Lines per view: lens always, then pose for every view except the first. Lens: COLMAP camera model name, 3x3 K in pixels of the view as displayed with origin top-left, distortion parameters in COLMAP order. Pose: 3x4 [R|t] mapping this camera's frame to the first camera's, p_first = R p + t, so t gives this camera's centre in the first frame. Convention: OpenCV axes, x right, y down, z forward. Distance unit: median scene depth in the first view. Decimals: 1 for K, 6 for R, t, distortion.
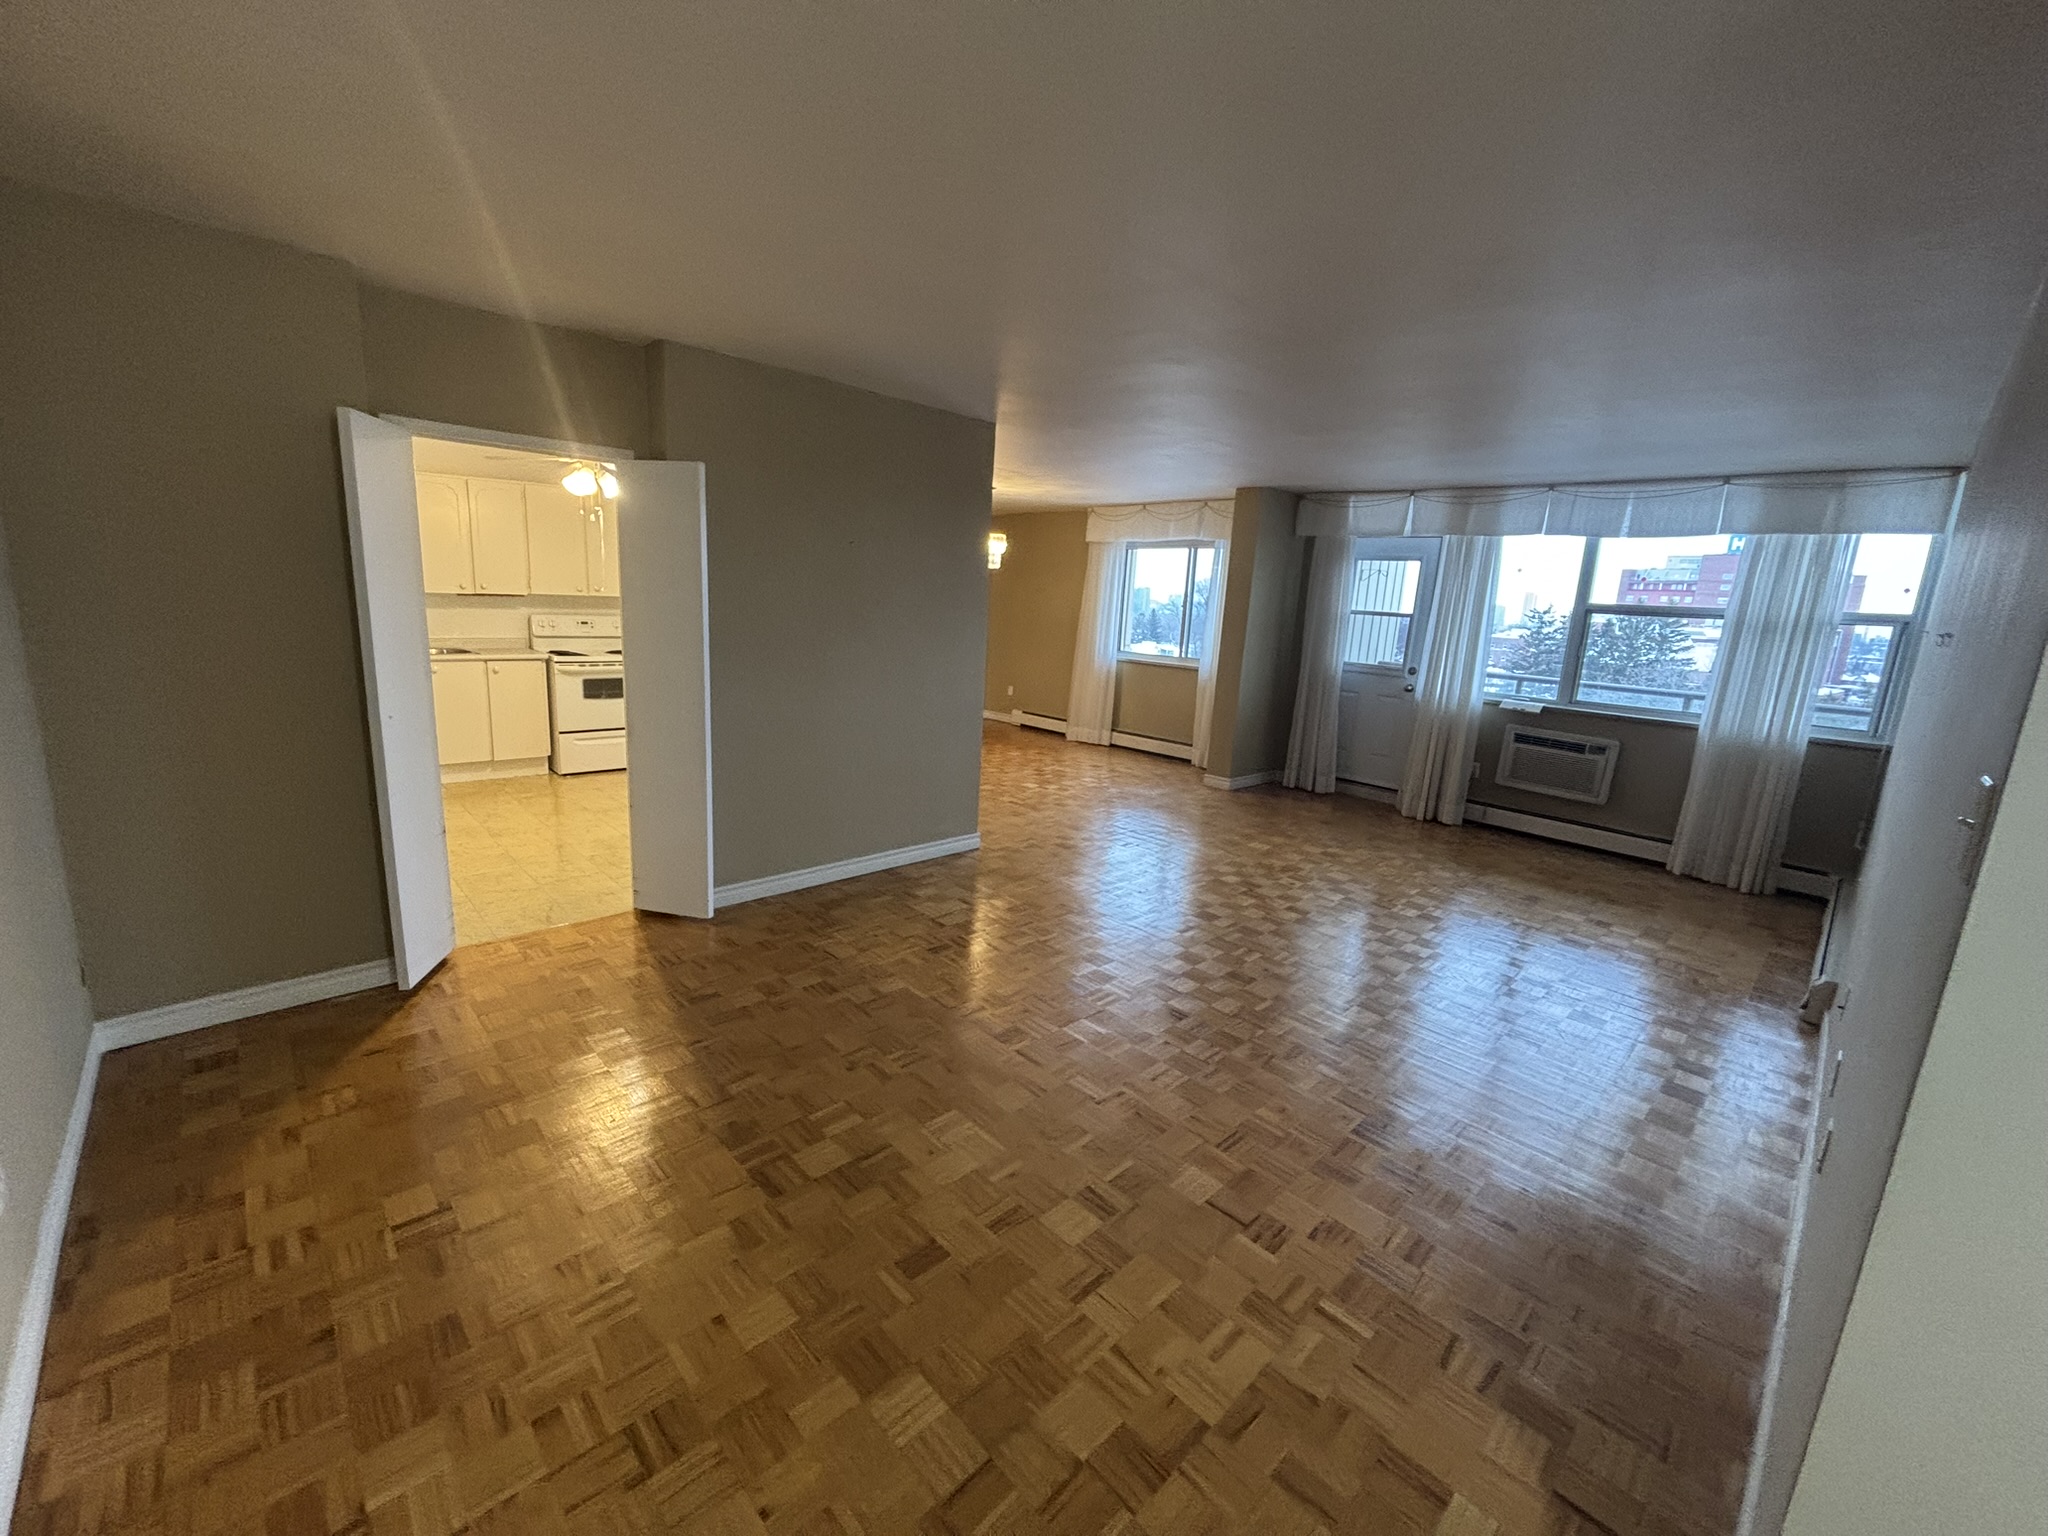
lens RADIAL K [[828.9, 0, 1016.6], [0, 828.9, 767.7], [0, 0, 1]] dist [0.000143, -0.000464]
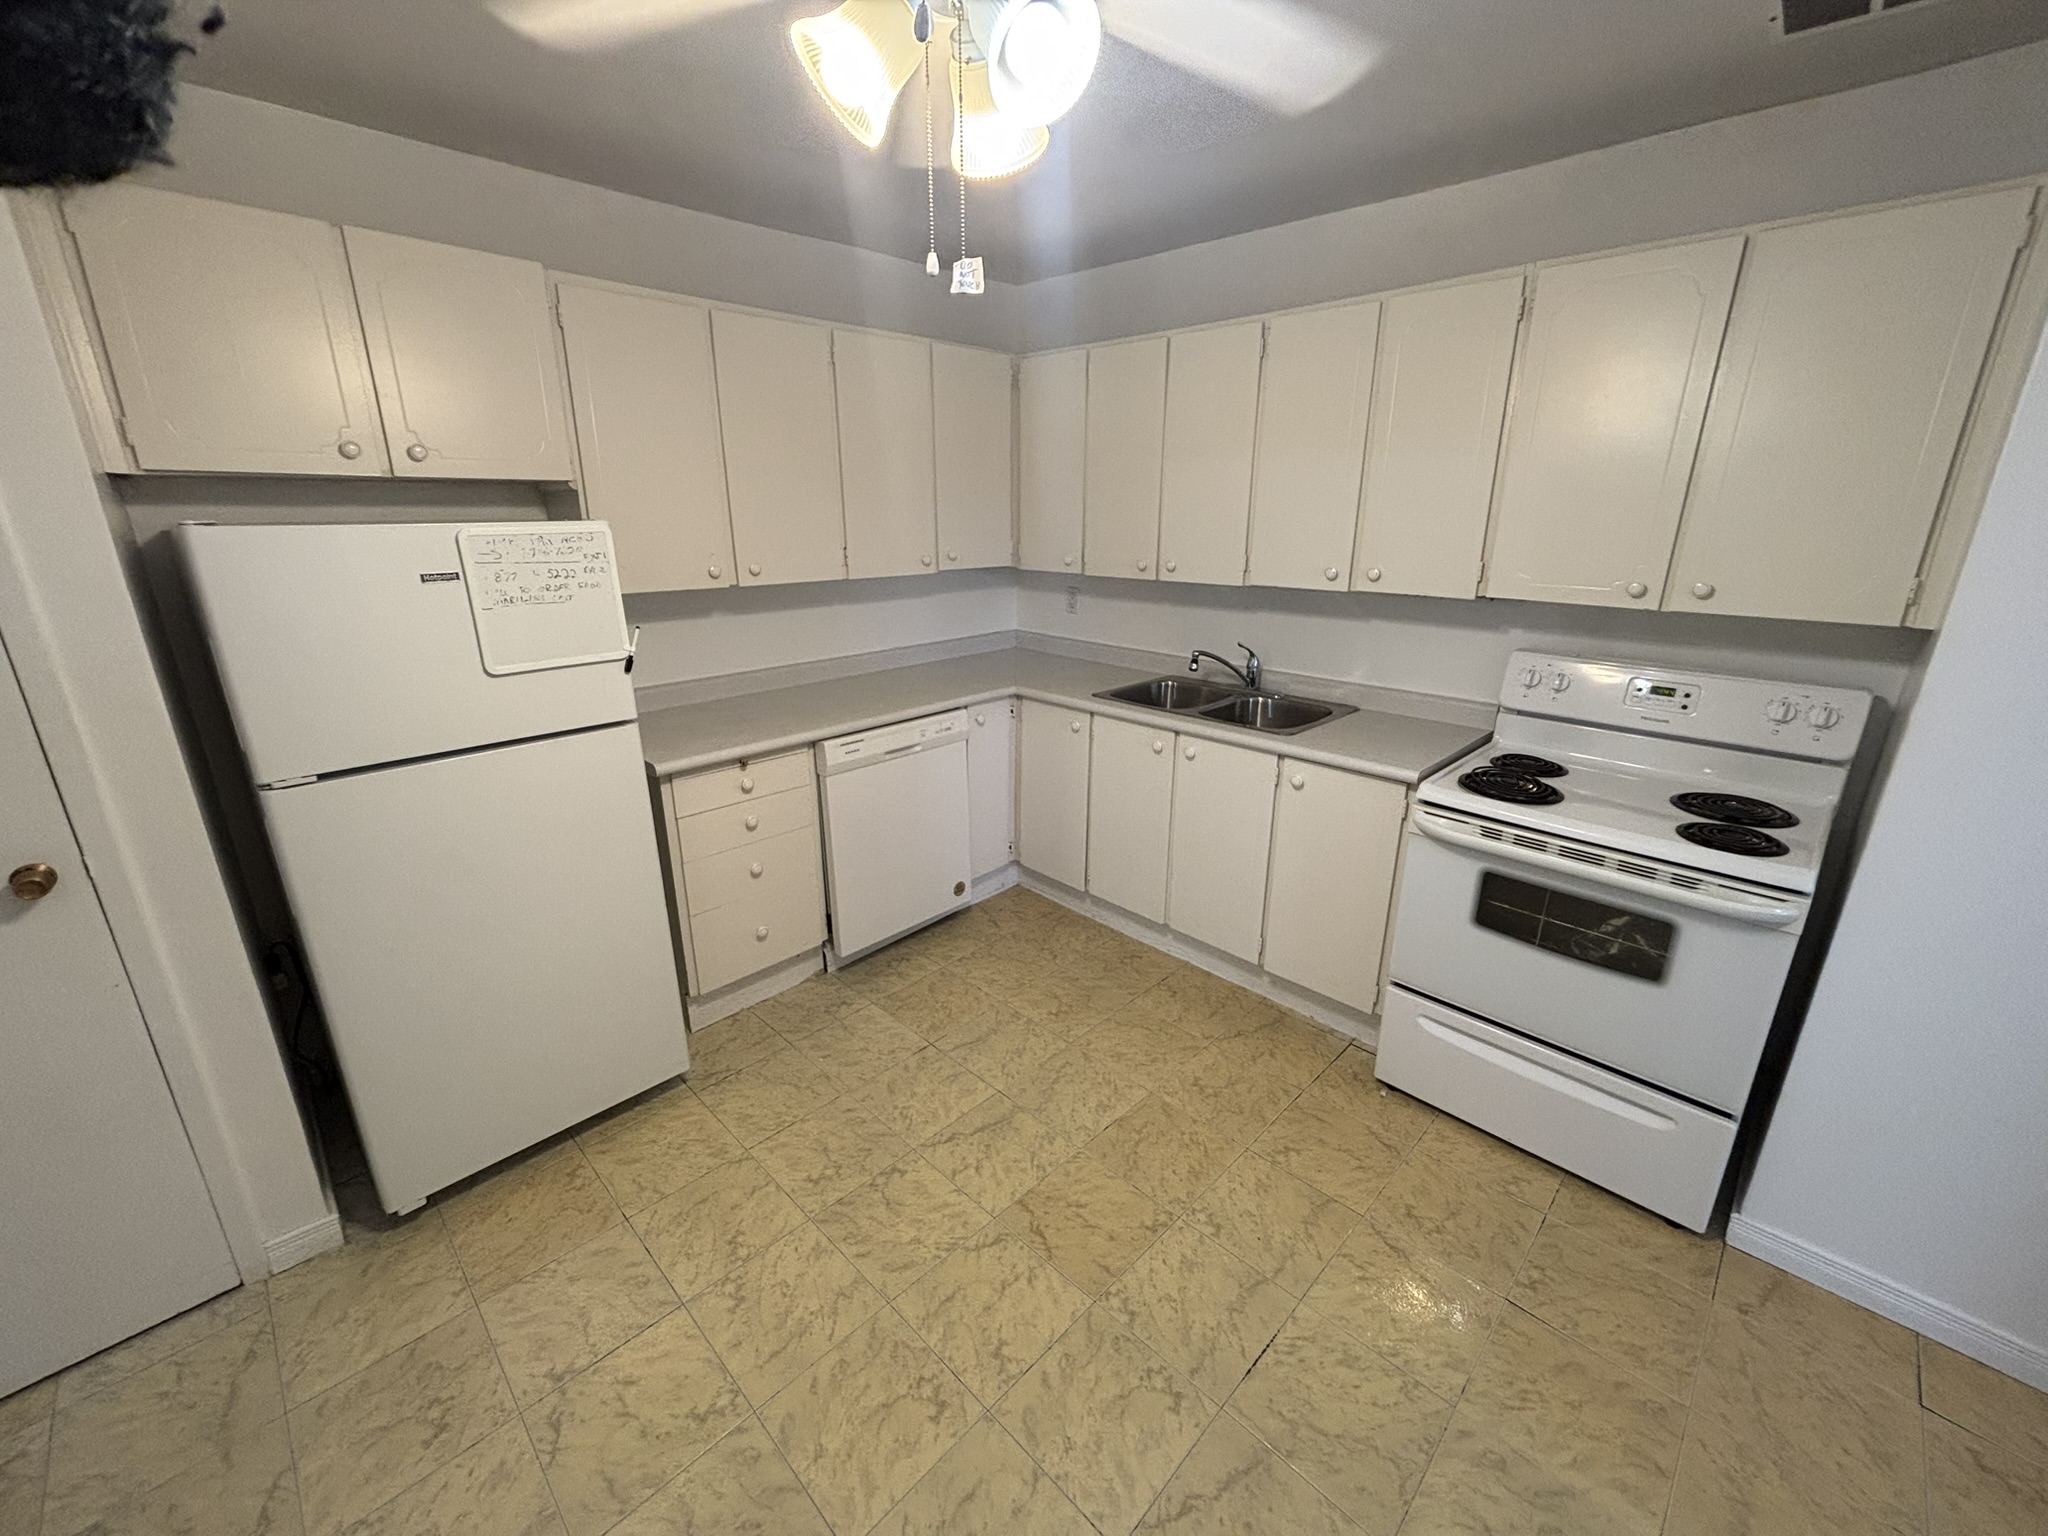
lens RADIAL K [[828.9, 0, 1014.7], [0, 828.9, 765.9], [0, 0, 1]] dist [0.000143, -0.000464]
pose [[0.030820, 0.266127, -0.963445, -0.228799], [-0.195380, 0.946912, 0.255310, -0.197016], [0.980243, 0.180369, 0.081179, 0.800481]]
